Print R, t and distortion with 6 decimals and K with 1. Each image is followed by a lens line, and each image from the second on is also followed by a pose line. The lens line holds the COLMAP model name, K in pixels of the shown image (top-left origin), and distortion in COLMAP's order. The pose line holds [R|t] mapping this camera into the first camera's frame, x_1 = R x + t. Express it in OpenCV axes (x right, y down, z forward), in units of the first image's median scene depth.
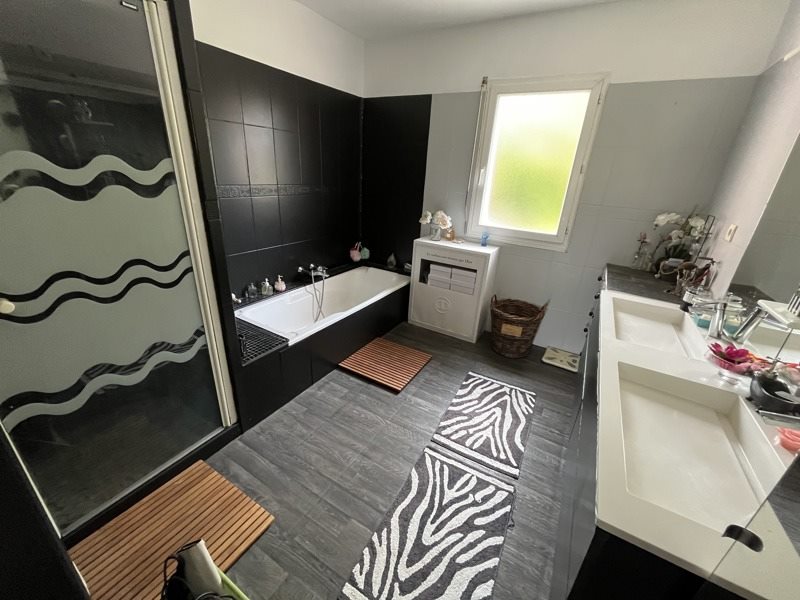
lens RADIAL K [[322.6, 0, 398.3], [0, 322.6, 300.7], [0, 0, 1]] dist [-0.009028, 0.001426]
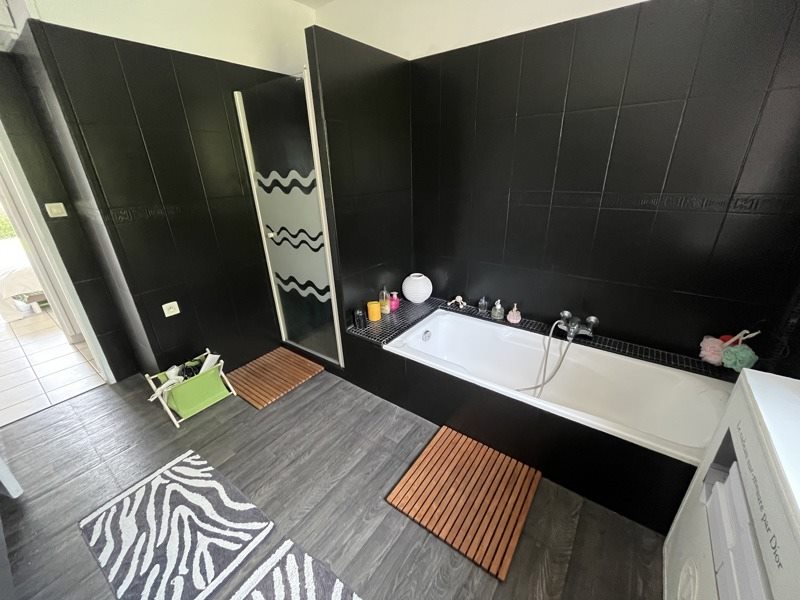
lens RADIAL K [[322.6, 0, 397.3], [0, 322.6, 300.1], [0, 0, 1]] dist [-0.009028, 0.001426]
pose [[-0.107440, 0.329306, -0.938091, 0.697101], [-0.349620, 0.870773, 0.345717, -0.449310], [0.930711, 0.365119, 0.021576, 1.227677]]
